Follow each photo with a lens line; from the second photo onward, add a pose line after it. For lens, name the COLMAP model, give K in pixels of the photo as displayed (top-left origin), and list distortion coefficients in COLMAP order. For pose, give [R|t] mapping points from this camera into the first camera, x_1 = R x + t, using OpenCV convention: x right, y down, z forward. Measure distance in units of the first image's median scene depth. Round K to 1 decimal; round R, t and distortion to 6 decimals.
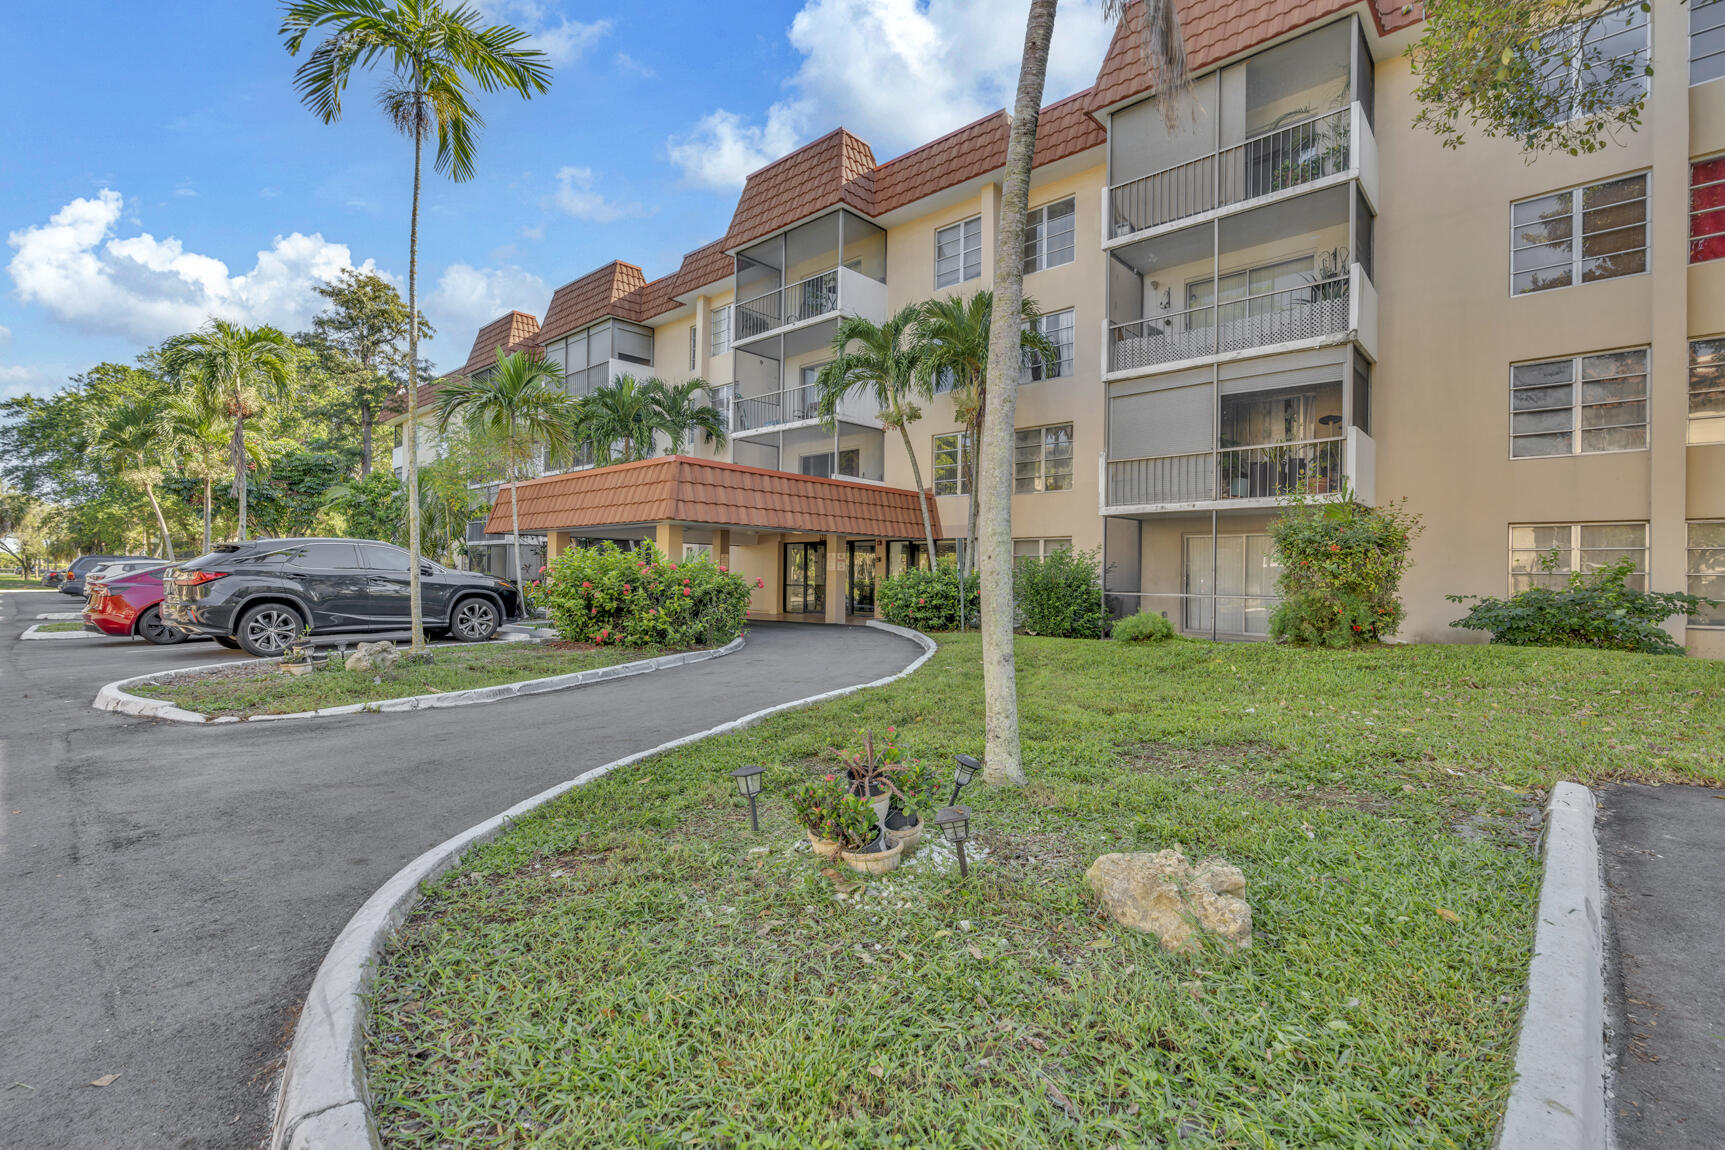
lens RADIAL K [[783.7, 0, 861.5], [0, 783.7, 582.2], [0, 0, 1]] dist [-0.013459, 0.001715]
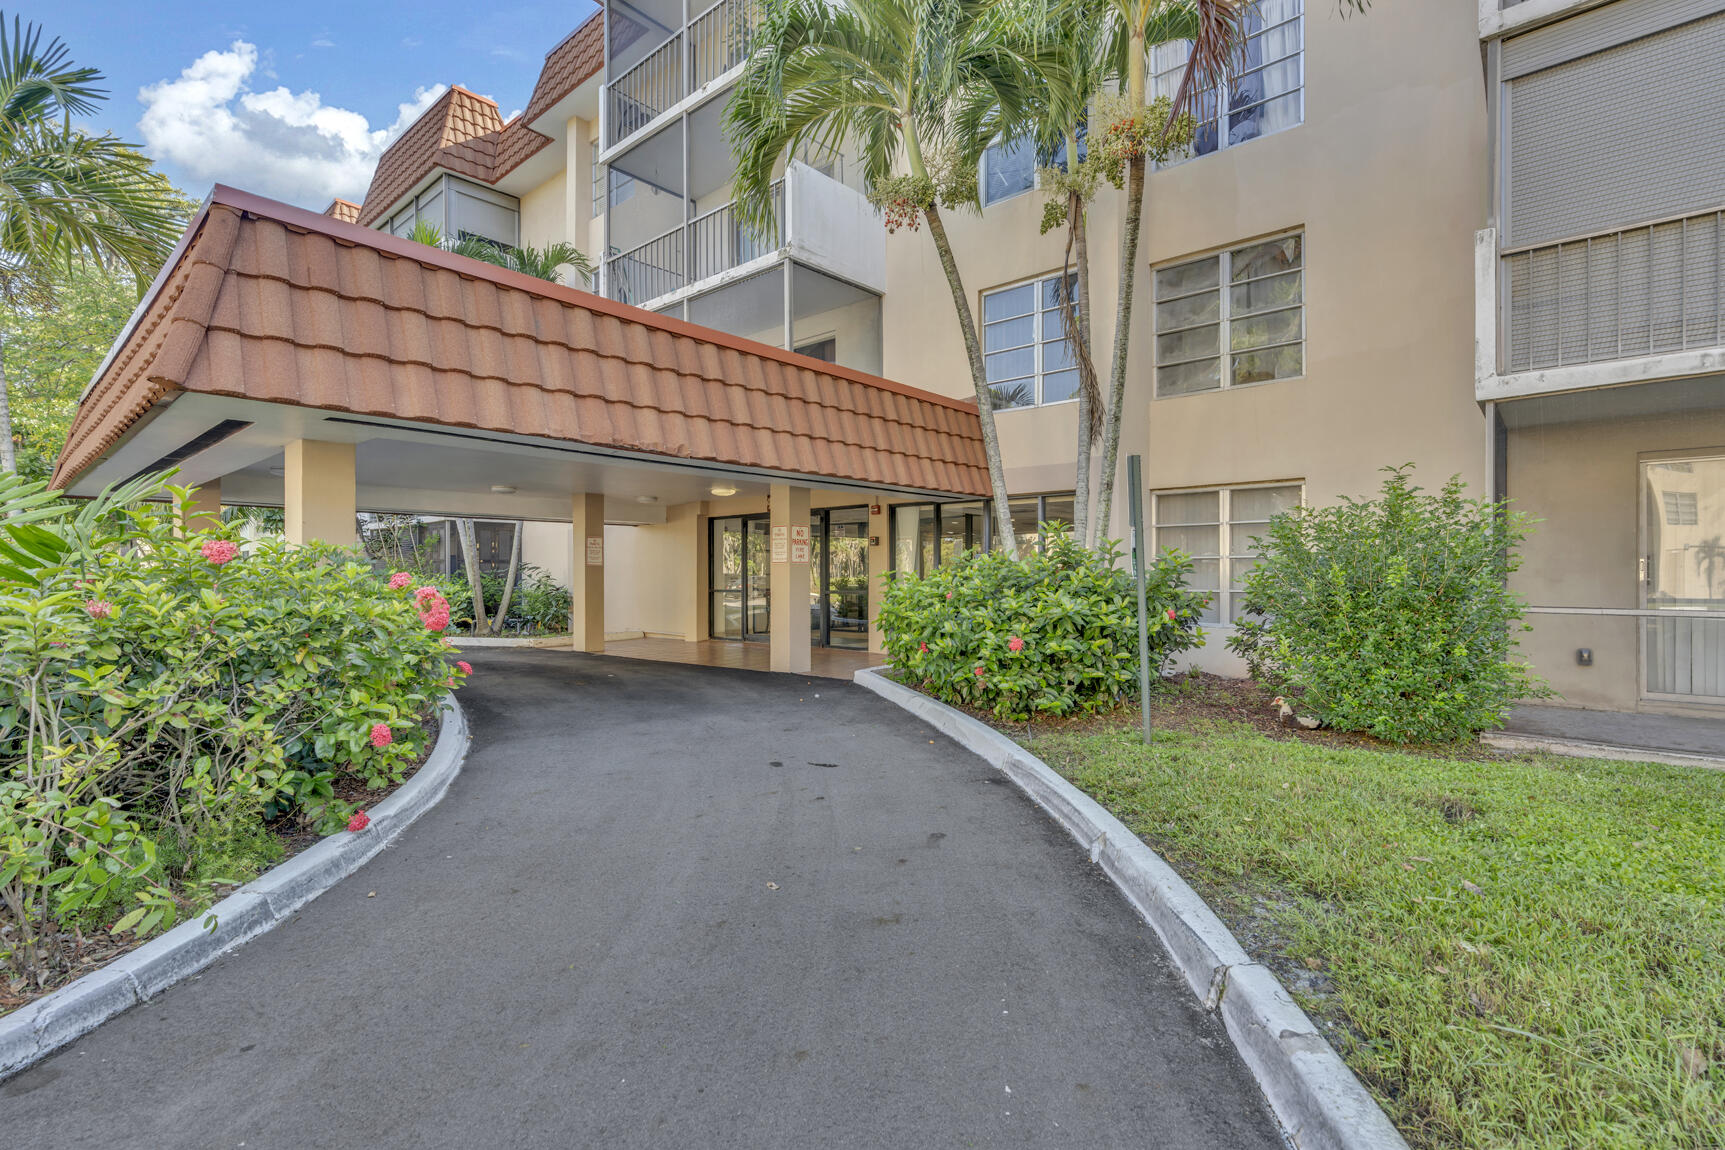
lens RADIAL K [[783.7, 0, 854.1], [0, 783.7, 578.5], [0, 0, 1]] dist [-0.013459, 0.001715]
pose [[0.999815, -0.016004, 0.010709, 0.002213], [0.016006, 0.999872, -0.000094, -0.004736], [-0.010706, 0.000265, 0.999943, 0.533647]]
